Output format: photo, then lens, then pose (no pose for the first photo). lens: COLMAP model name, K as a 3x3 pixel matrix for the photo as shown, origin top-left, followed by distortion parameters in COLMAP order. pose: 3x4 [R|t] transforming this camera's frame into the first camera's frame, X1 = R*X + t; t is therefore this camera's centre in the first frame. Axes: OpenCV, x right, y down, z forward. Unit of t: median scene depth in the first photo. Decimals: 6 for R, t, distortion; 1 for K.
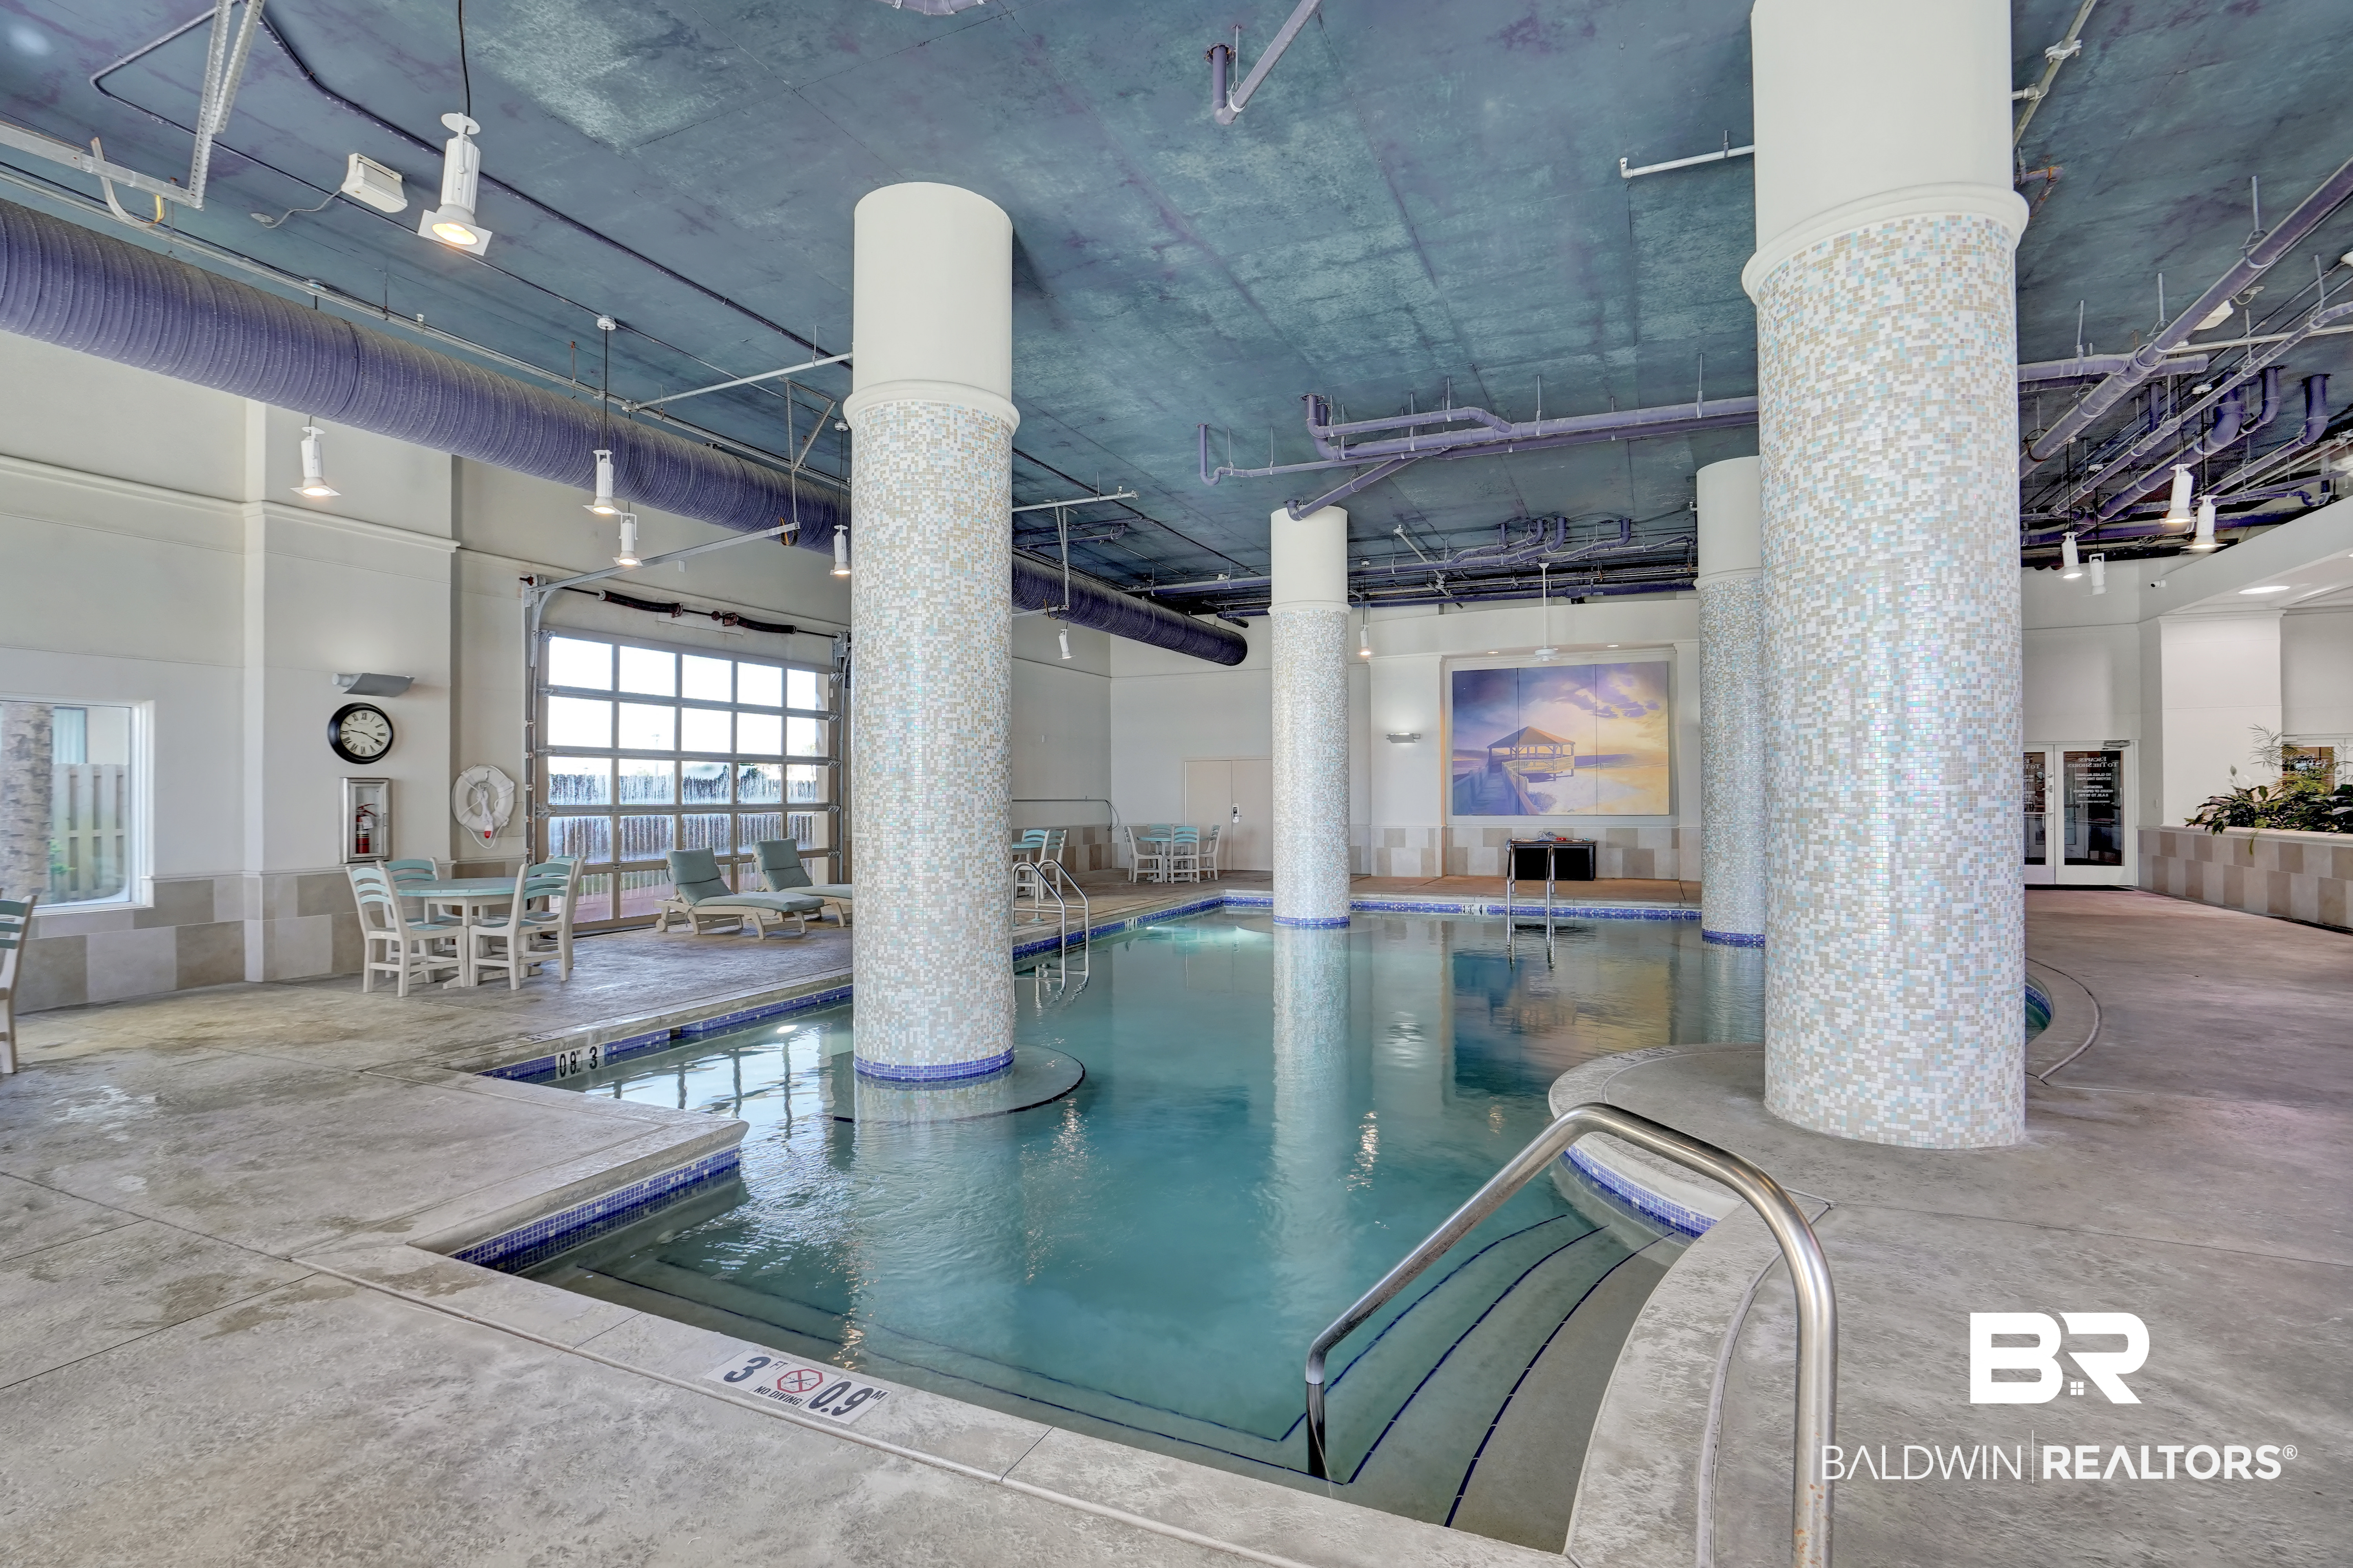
lens RADIAL K [[1082.2, 0, 1159.9], [0, 1082.2, 790.6], [0, 0, 1]] dist [-0.058544, 0.020349]
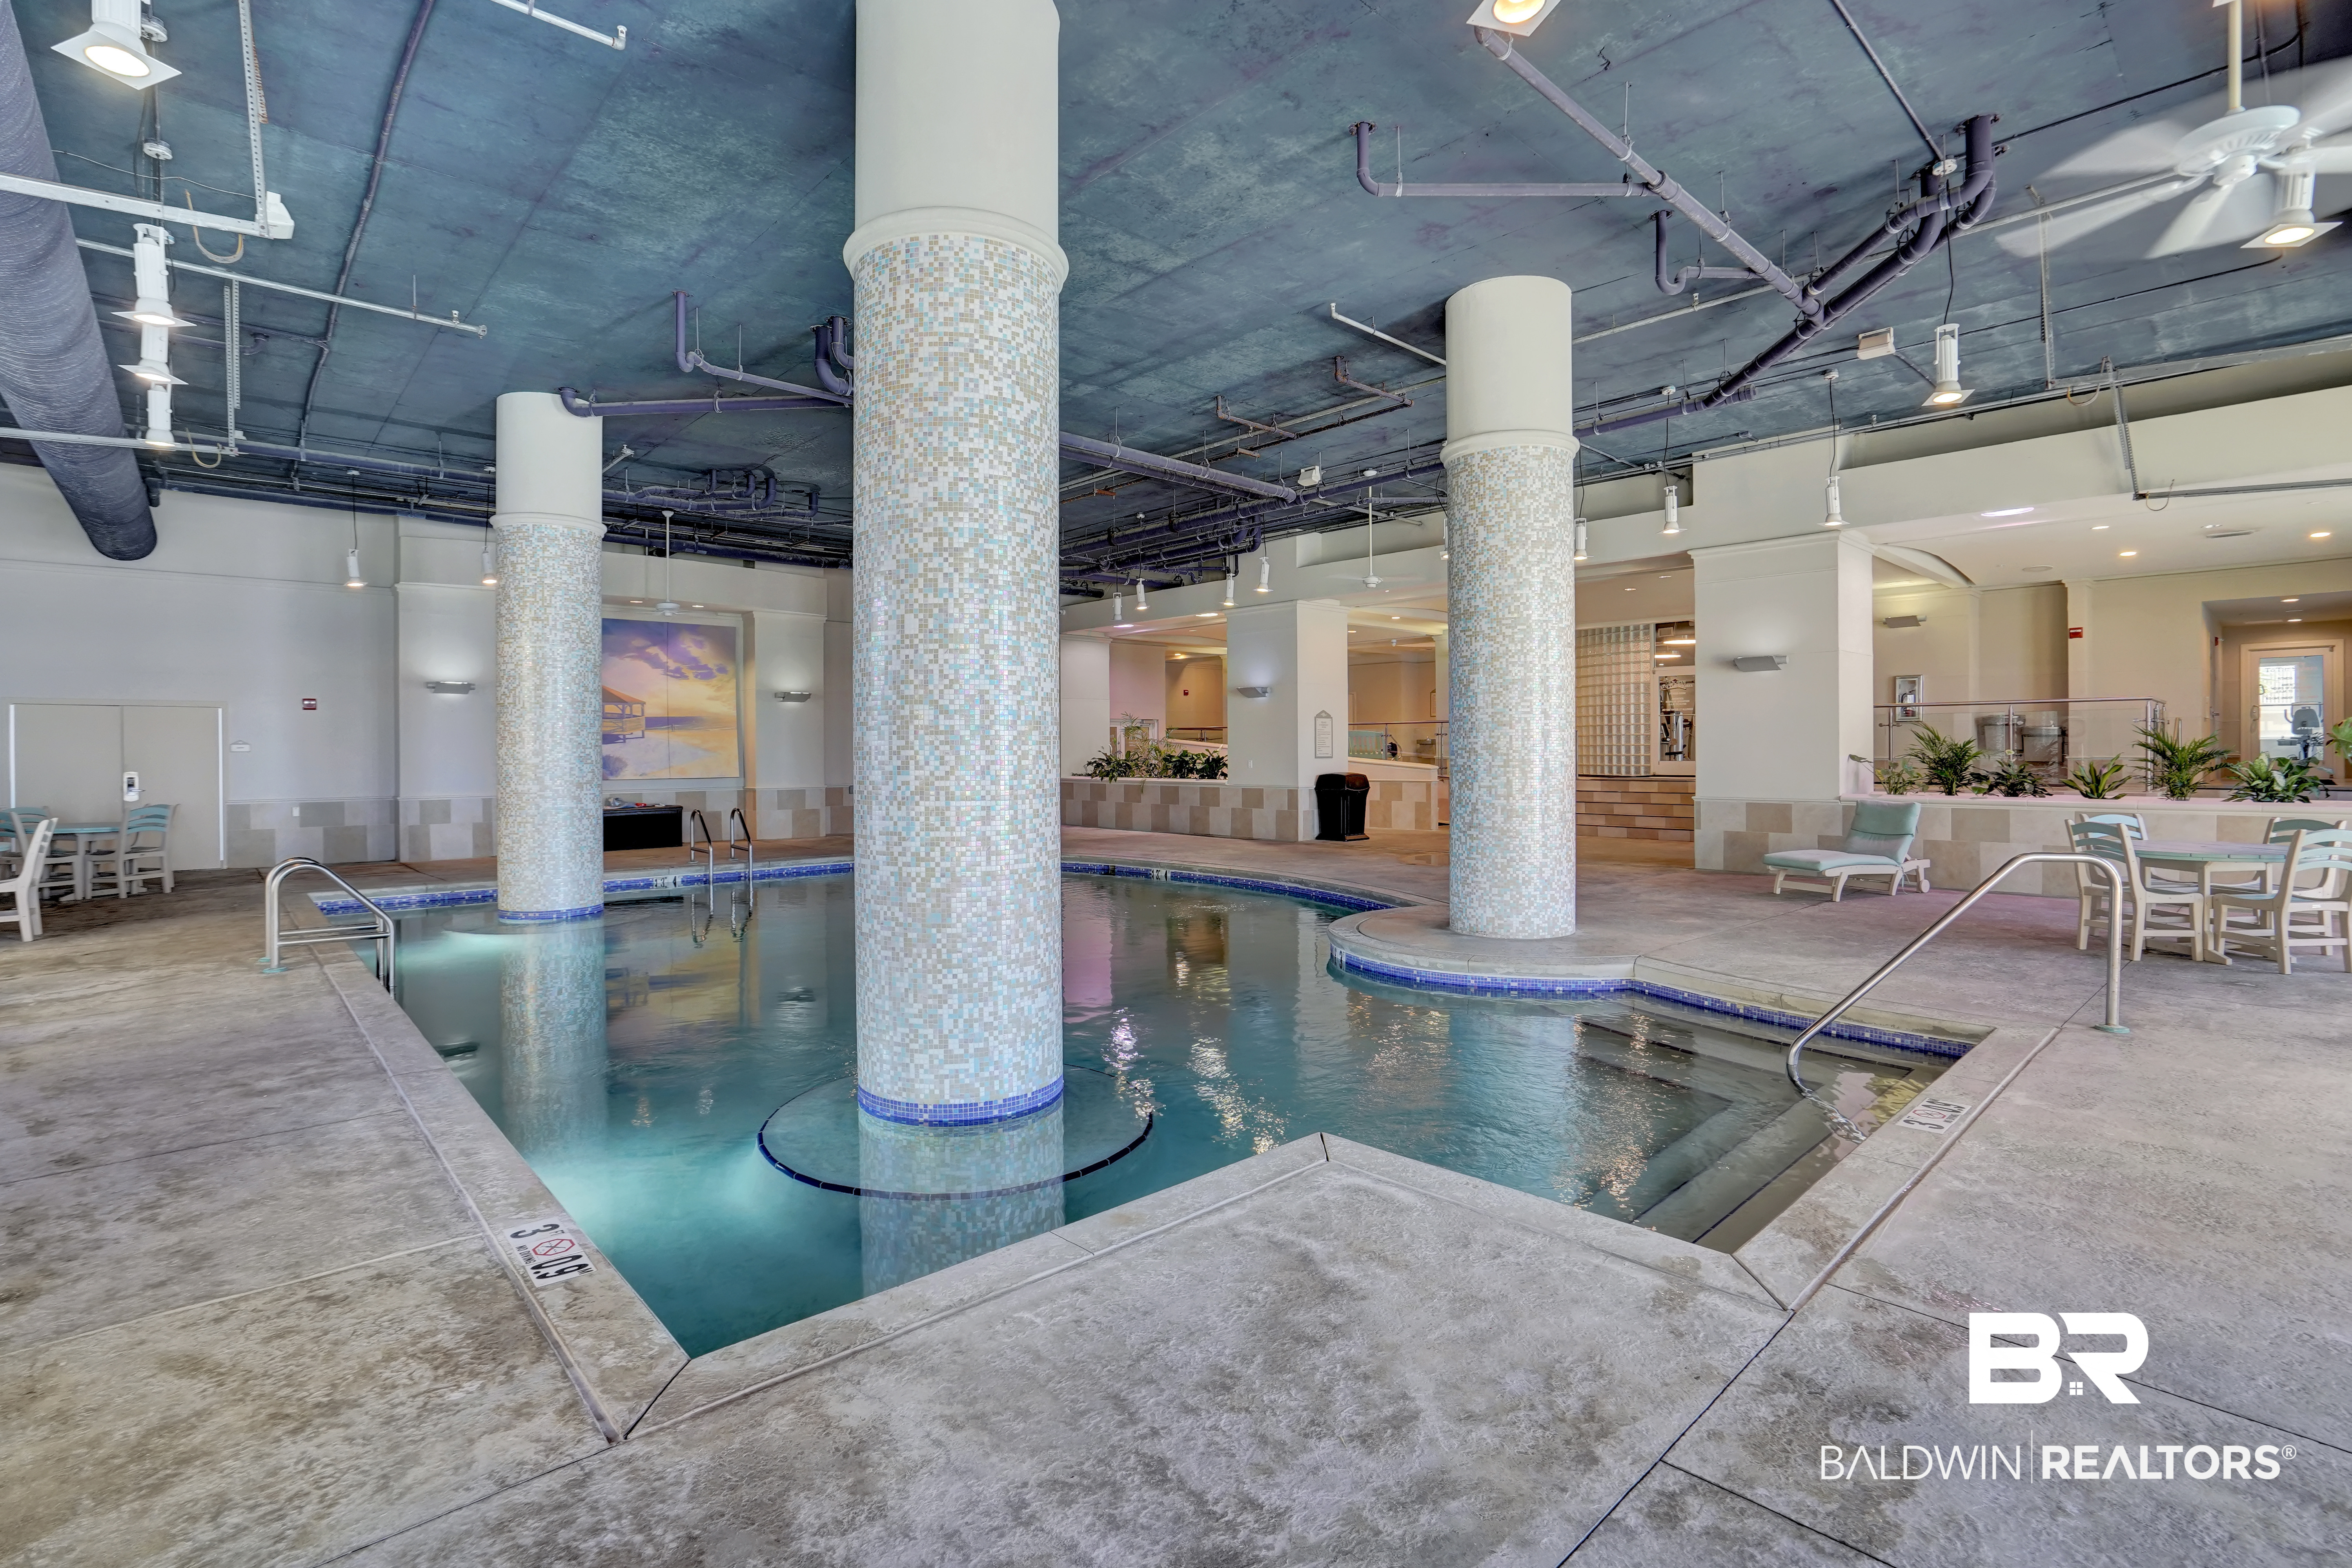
lens RADIAL K [[1106.2, 0, 1173.1], [0, 1106.2, 752.8], [0, 0, 1]] dist [-0.064701, 0.023525]
pose [[0.396666, 0.003851, 0.917955, -0.937356], [-0.000269, 0.999992, -0.004078, 0.009705], [-0.917963, 0.001371, 0.396663, 0.579957]]
